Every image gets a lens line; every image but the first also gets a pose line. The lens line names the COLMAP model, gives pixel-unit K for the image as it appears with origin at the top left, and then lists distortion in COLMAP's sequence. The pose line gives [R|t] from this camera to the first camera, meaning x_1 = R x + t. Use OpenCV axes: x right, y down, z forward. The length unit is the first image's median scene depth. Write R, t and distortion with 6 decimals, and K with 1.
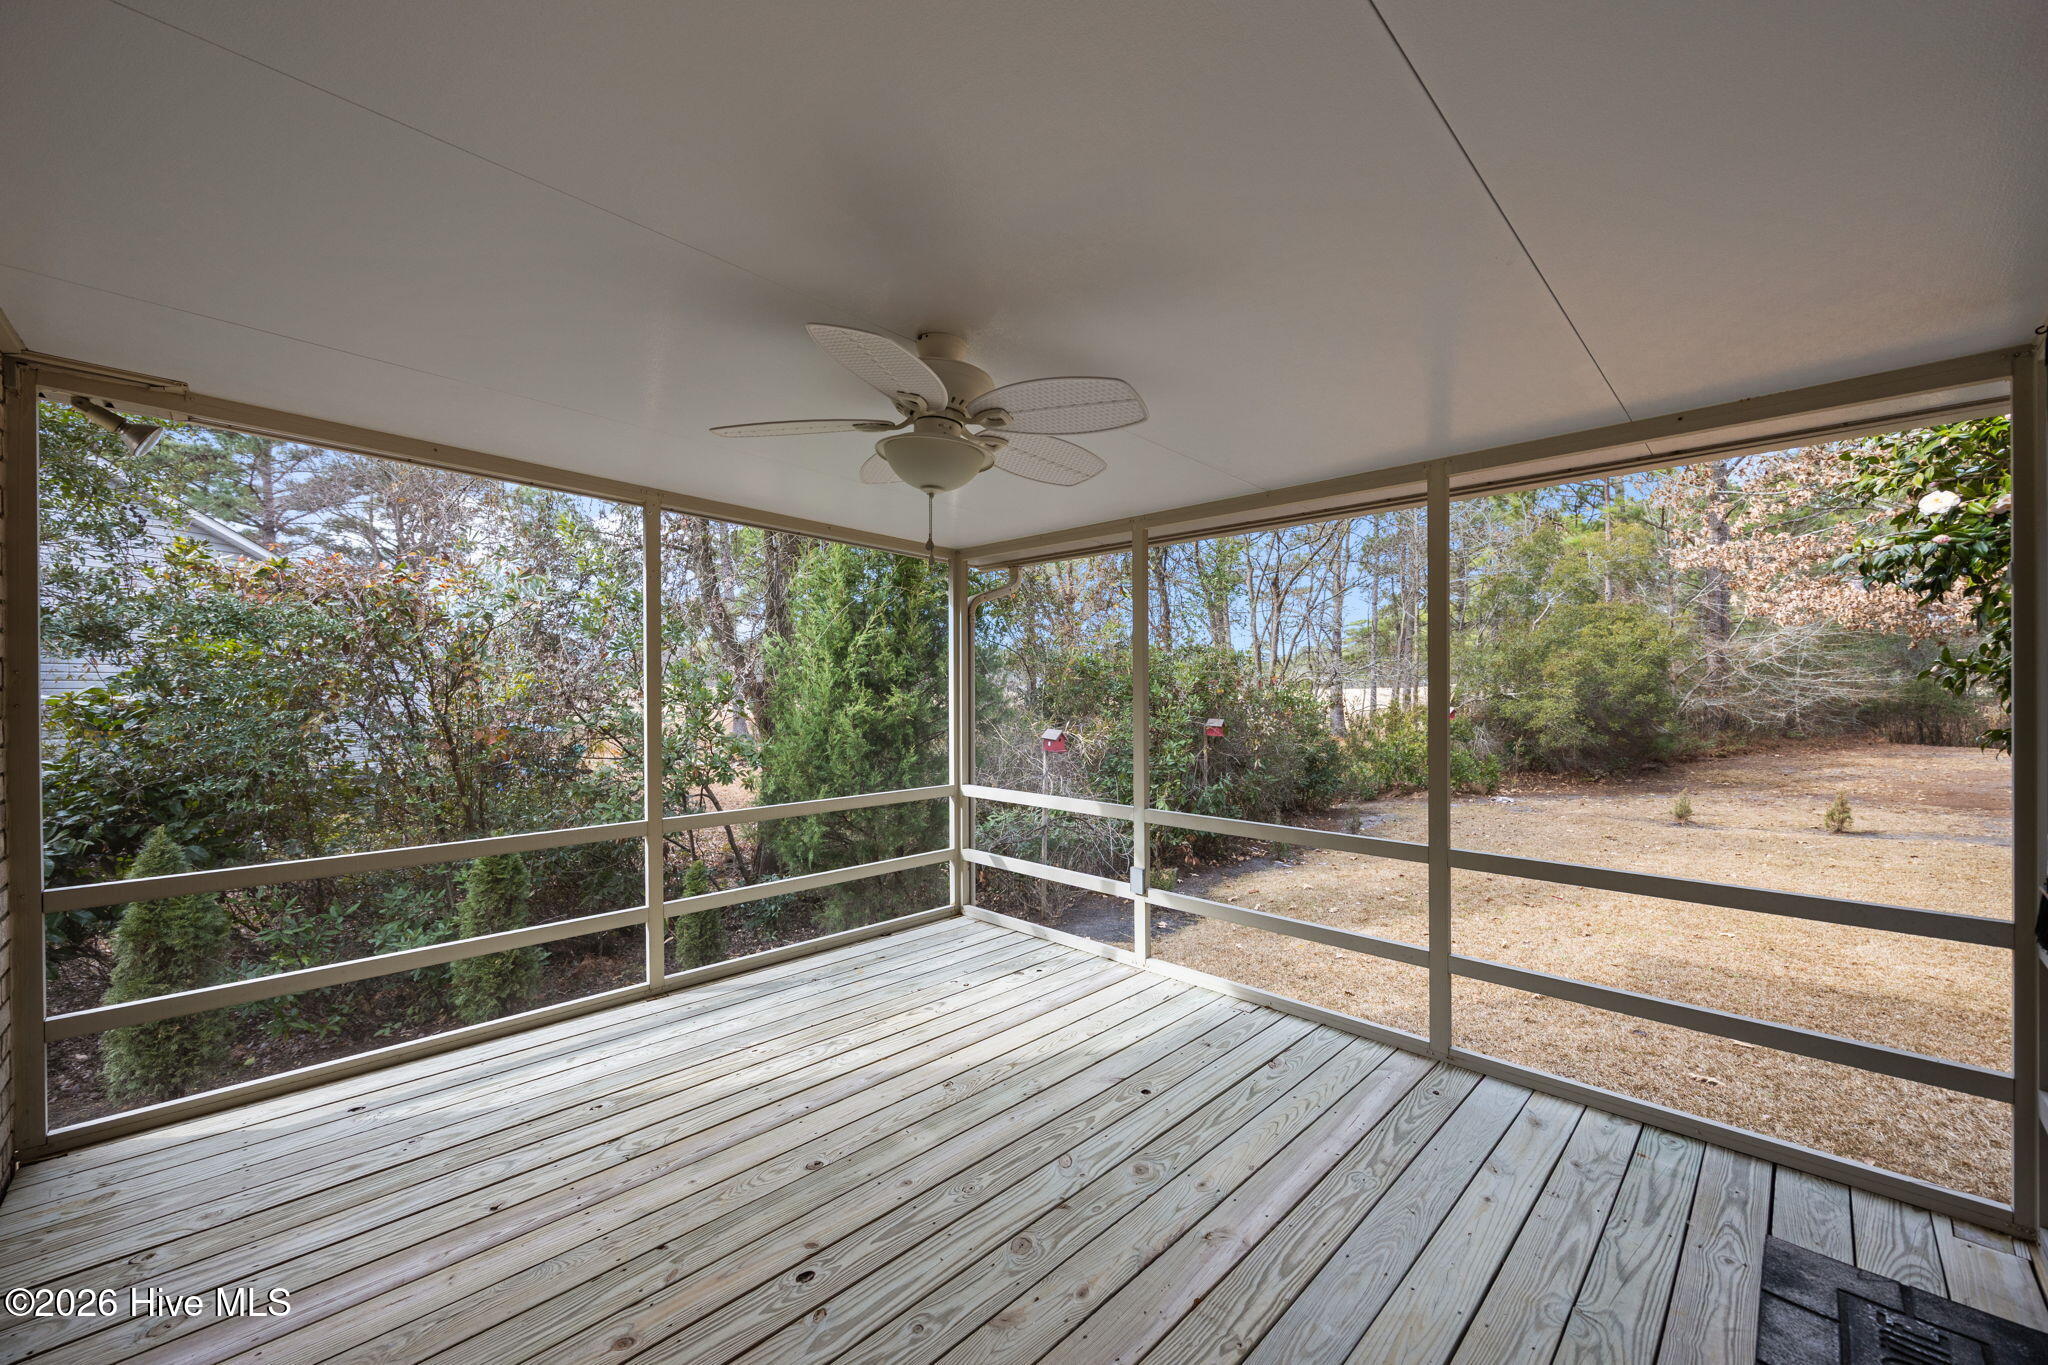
lens RADIAL K [[787.6, 0, 1019.9], [0, 787.6, 692.3], [0, 0, 1]] dist [-0.000275, -0.000047]
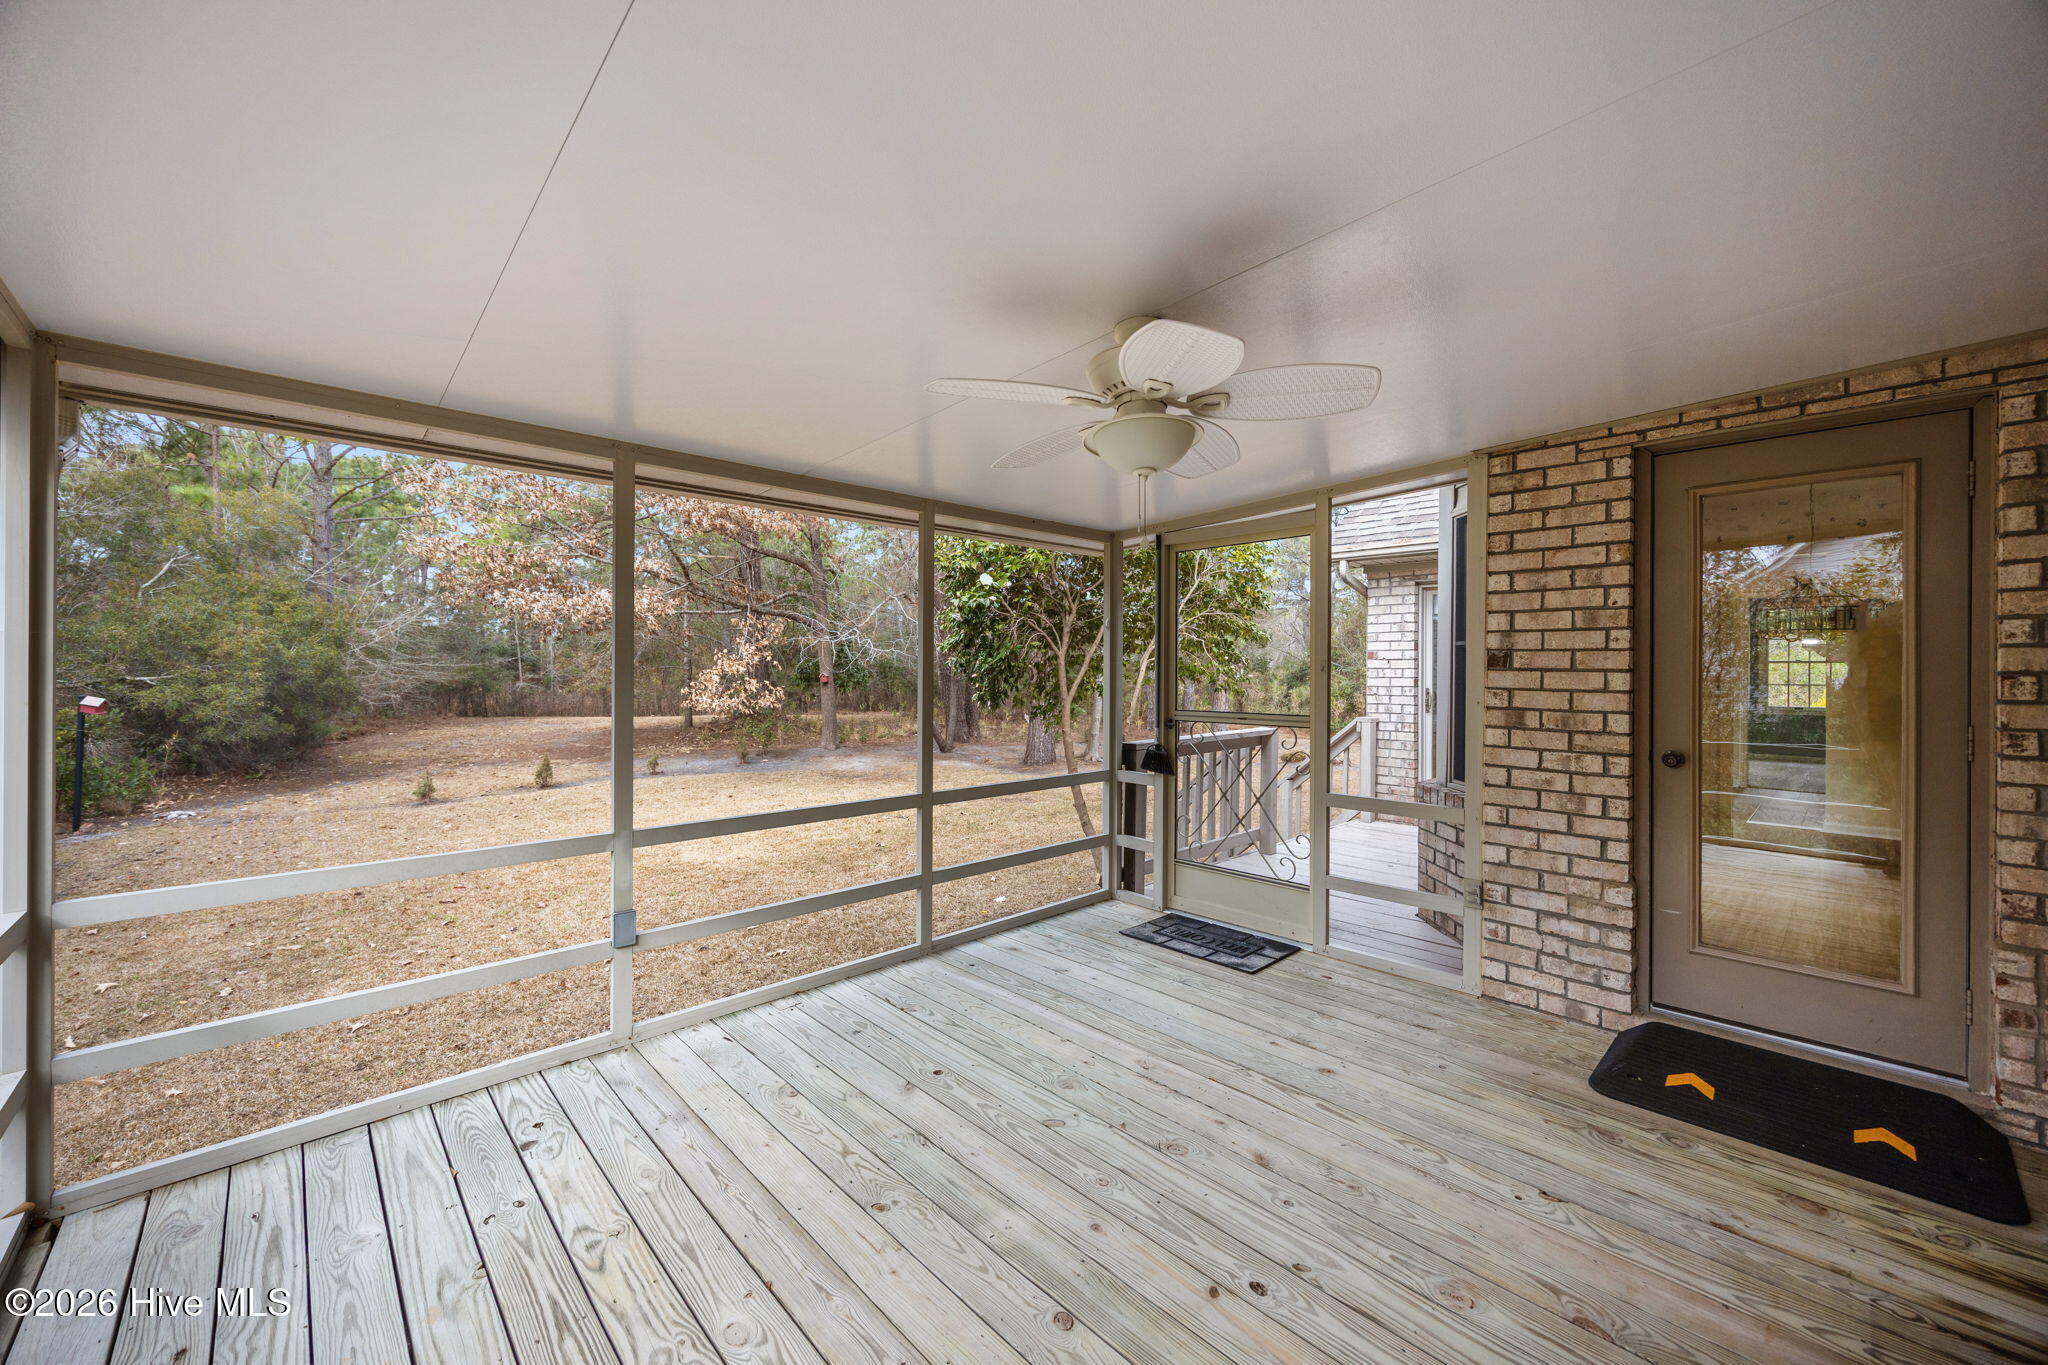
lens RADIAL K [[795.7, 0, 1022.2], [0, 795.7, 677.7], [0, 0, 1]] dist [-0.001142, 0.000062]
pose [[0.027045, -0.006866, 0.999611, -0.636901], [0.003872, 0.999970, 0.006764, -0.003173], [-0.999627, 0.003688, 0.027071, 0.646193]]
